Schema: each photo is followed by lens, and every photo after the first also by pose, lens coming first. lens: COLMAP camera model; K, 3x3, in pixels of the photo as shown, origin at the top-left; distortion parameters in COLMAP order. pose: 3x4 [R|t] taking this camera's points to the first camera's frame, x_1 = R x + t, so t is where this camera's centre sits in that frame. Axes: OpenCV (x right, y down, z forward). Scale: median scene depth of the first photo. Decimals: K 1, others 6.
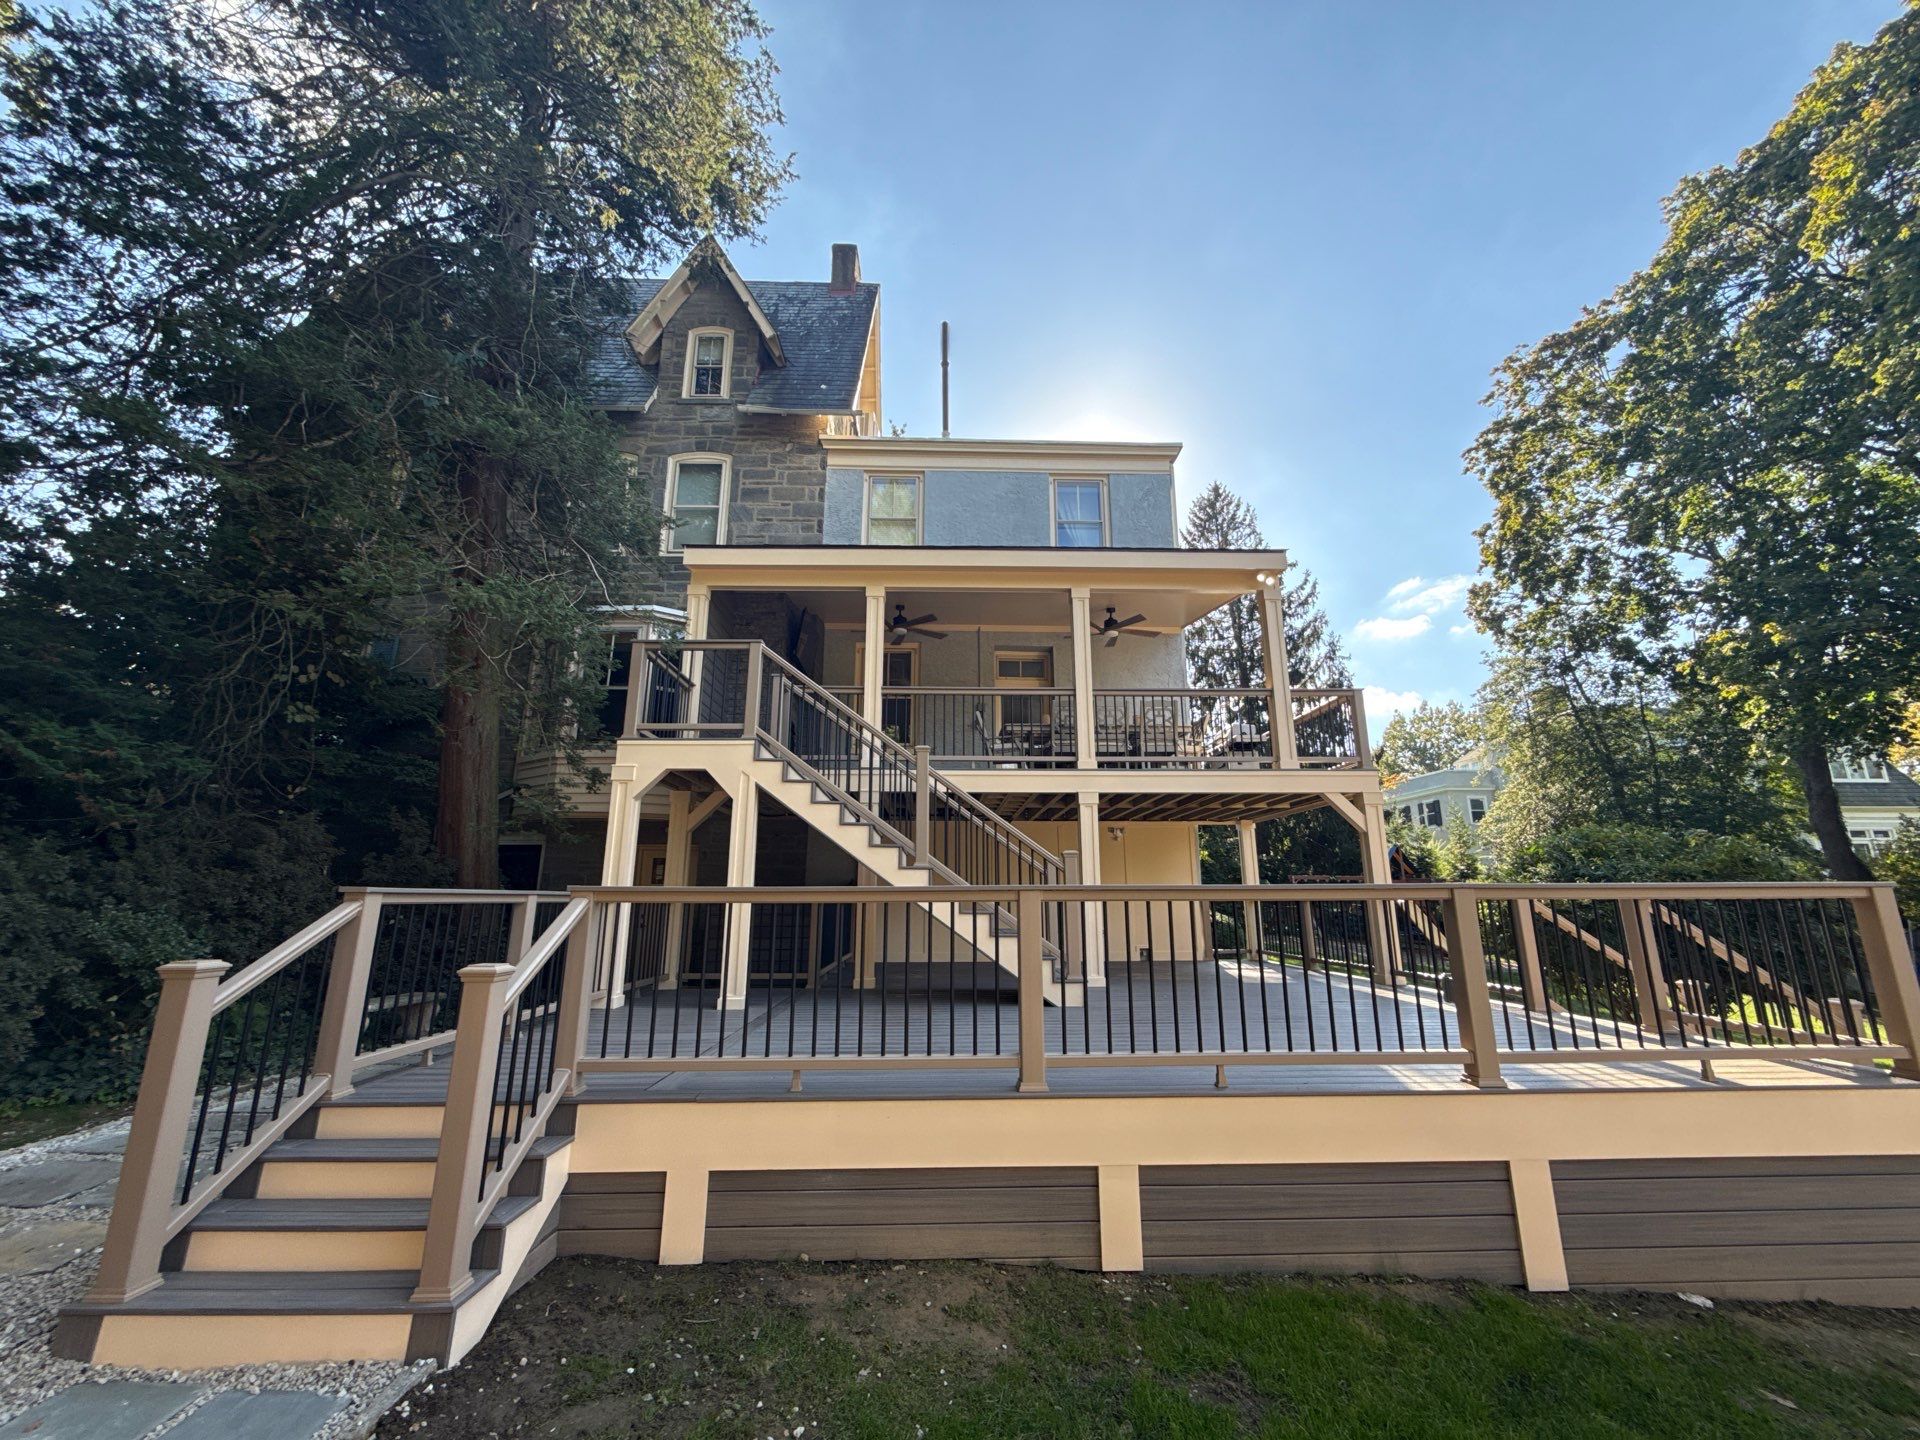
lens RADIAL K [[765.4, 0, 962.2], [0, 765.4, 722.3], [0, 0, 1]] dist [0.000100, -0.000085]
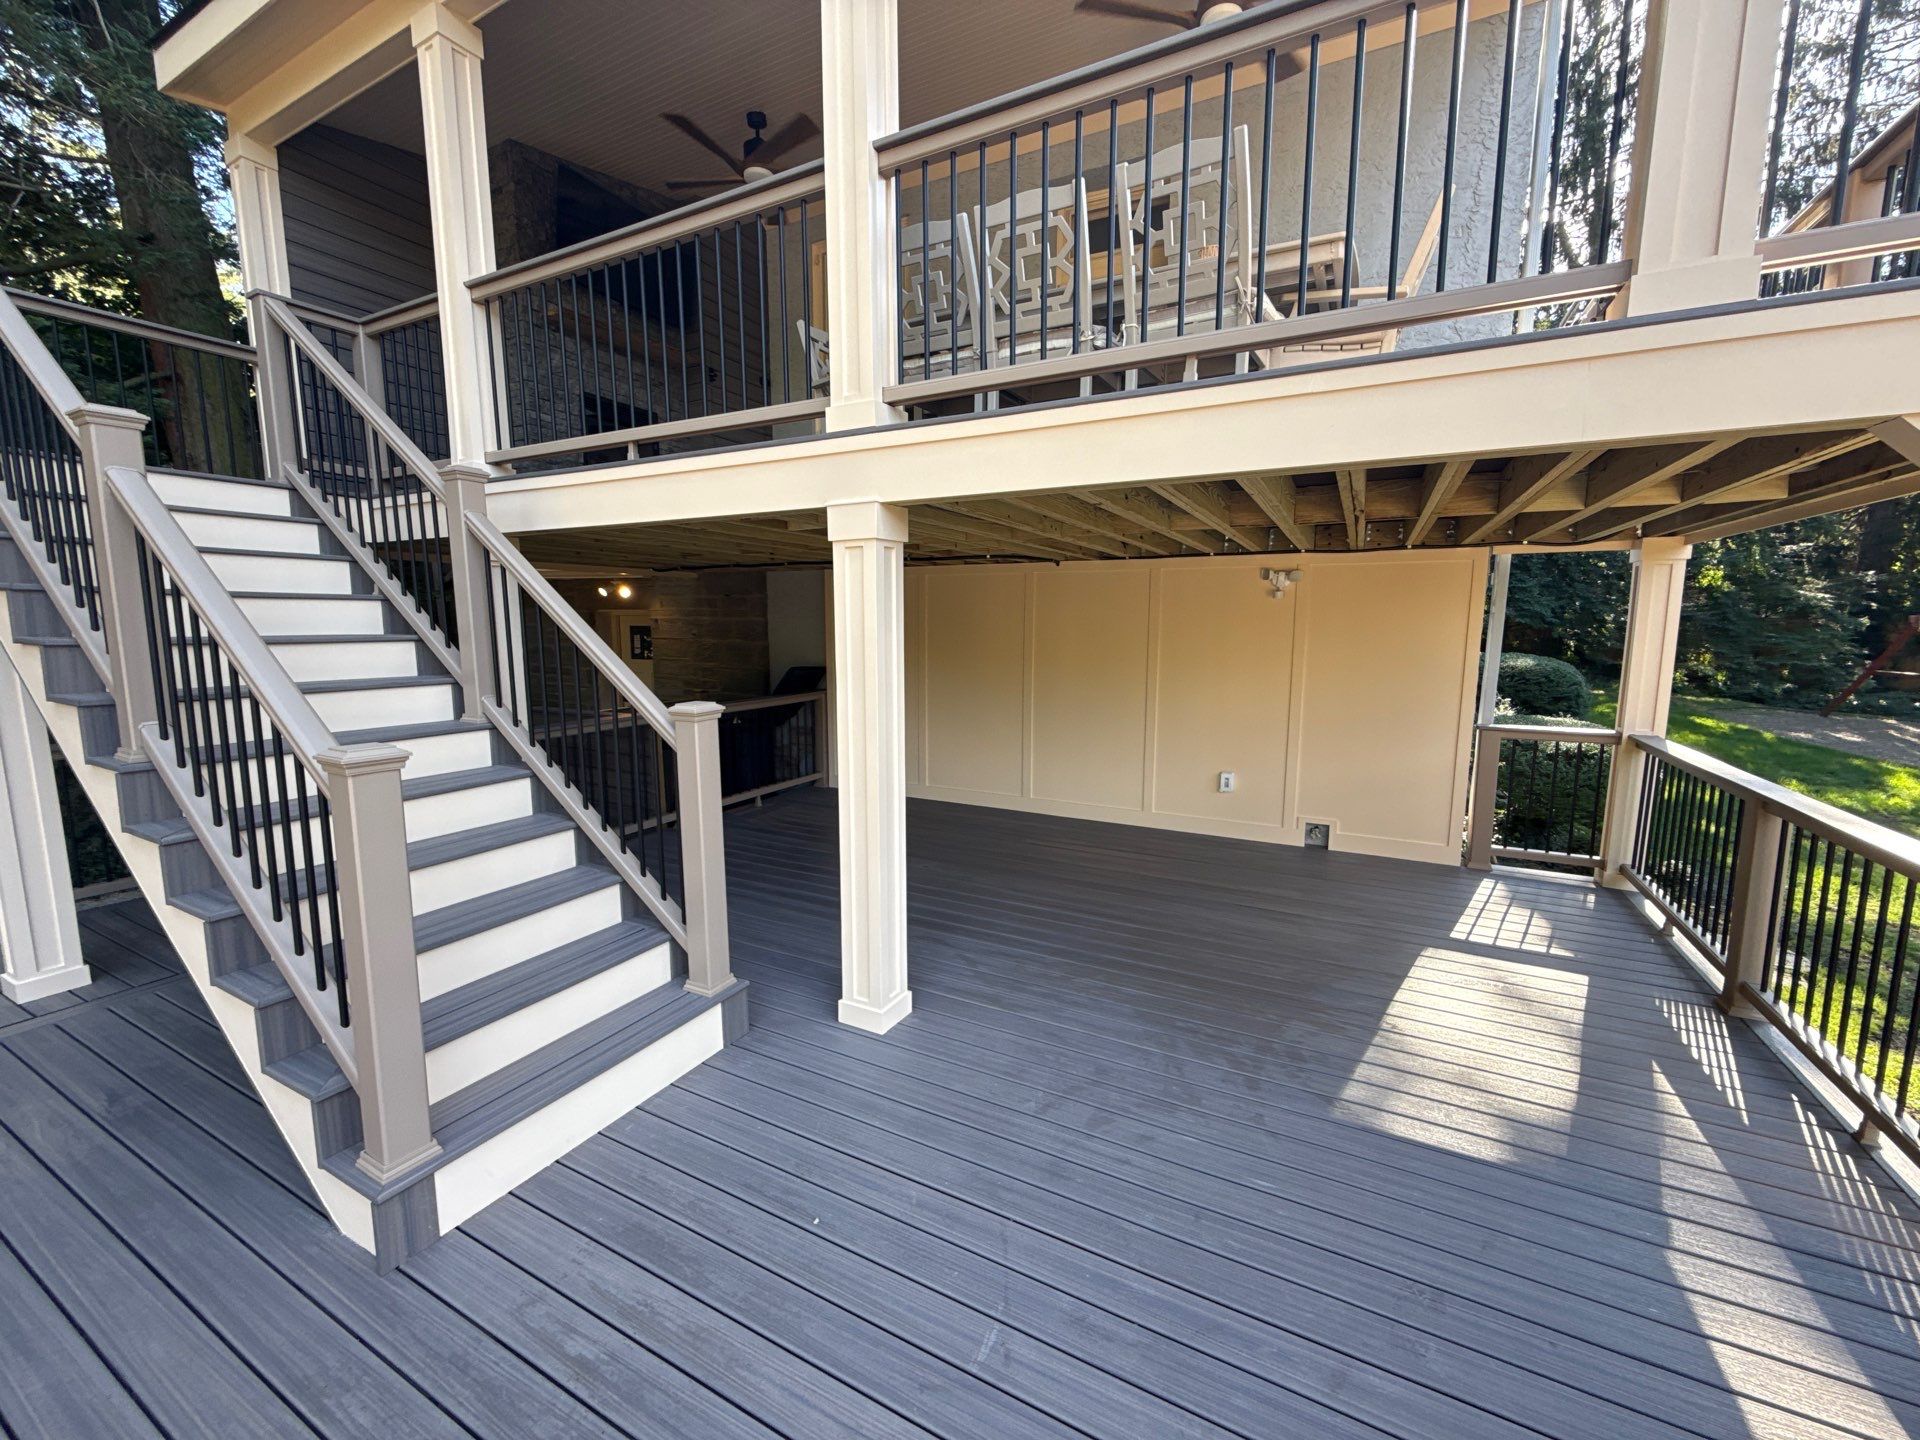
lens RADIAL K [[765.4, 0, 962.9], [0, 765.4, 719.2], [0, 0, 1]] dist [0.000100, -0.000085]
pose [[0.868438, 0.068535, -0.491038, 0.248808], [0.110148, 0.938980, 0.325860, 0.050278], [0.483407, -0.337076, 0.807897, 0.478737]]
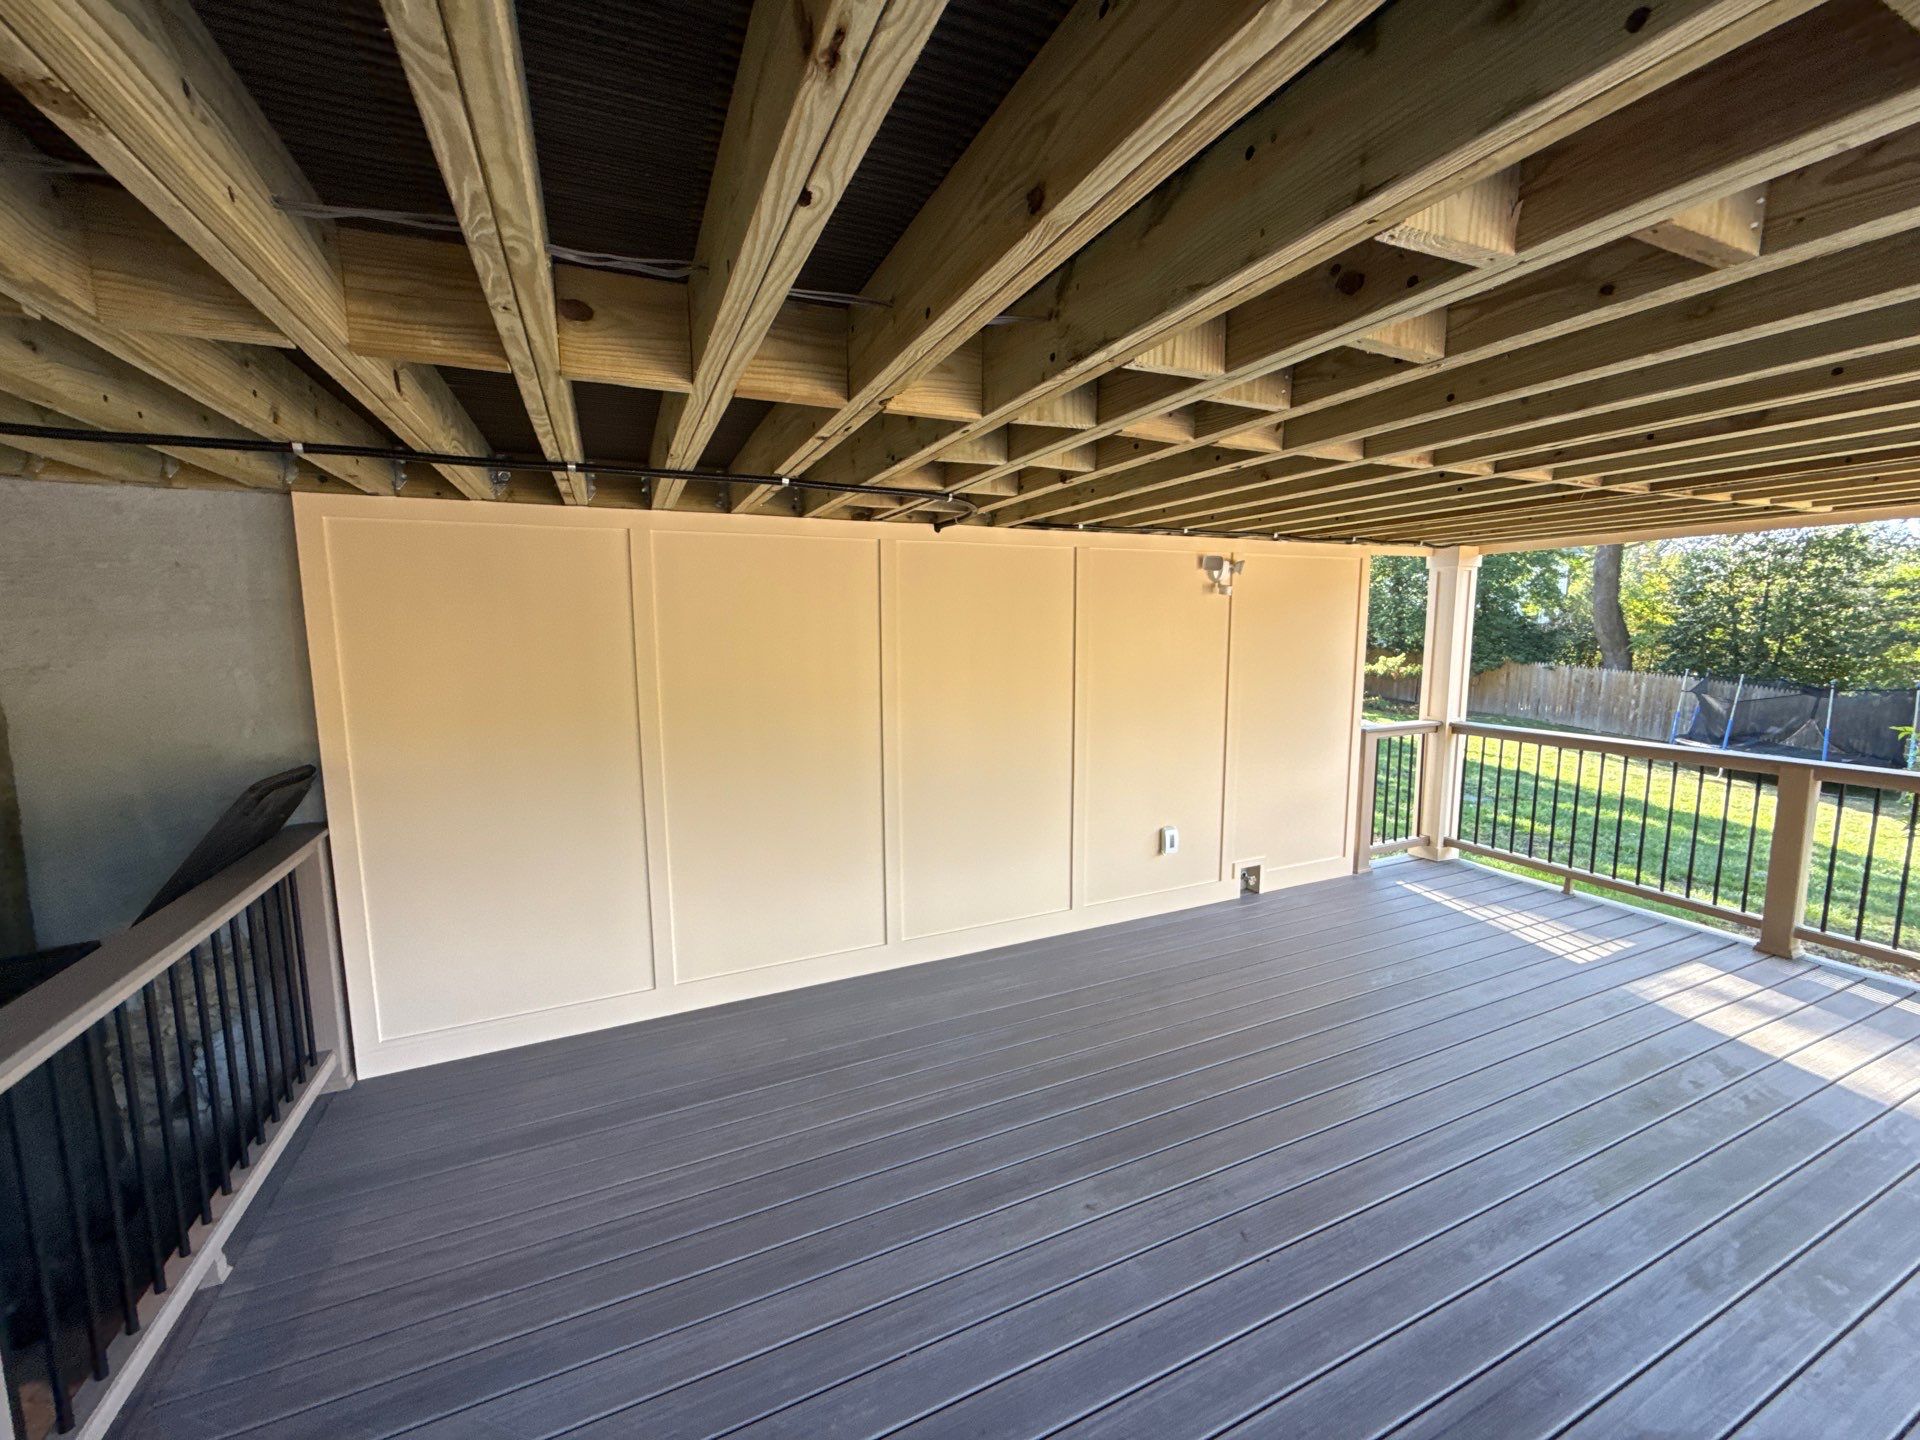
lens RADIAL K [[765.4, 0, 957.4], [0, 765.4, 715.4], [0, 0, 1]] dist [0.000100, -0.000085]
pose [[0.923425, -0.049797, 0.380535, -0.057007], [-0.083680, 0.941563, 0.326276, 0.097438], [-0.374545, -0.333134, 0.865296, 0.675368]]
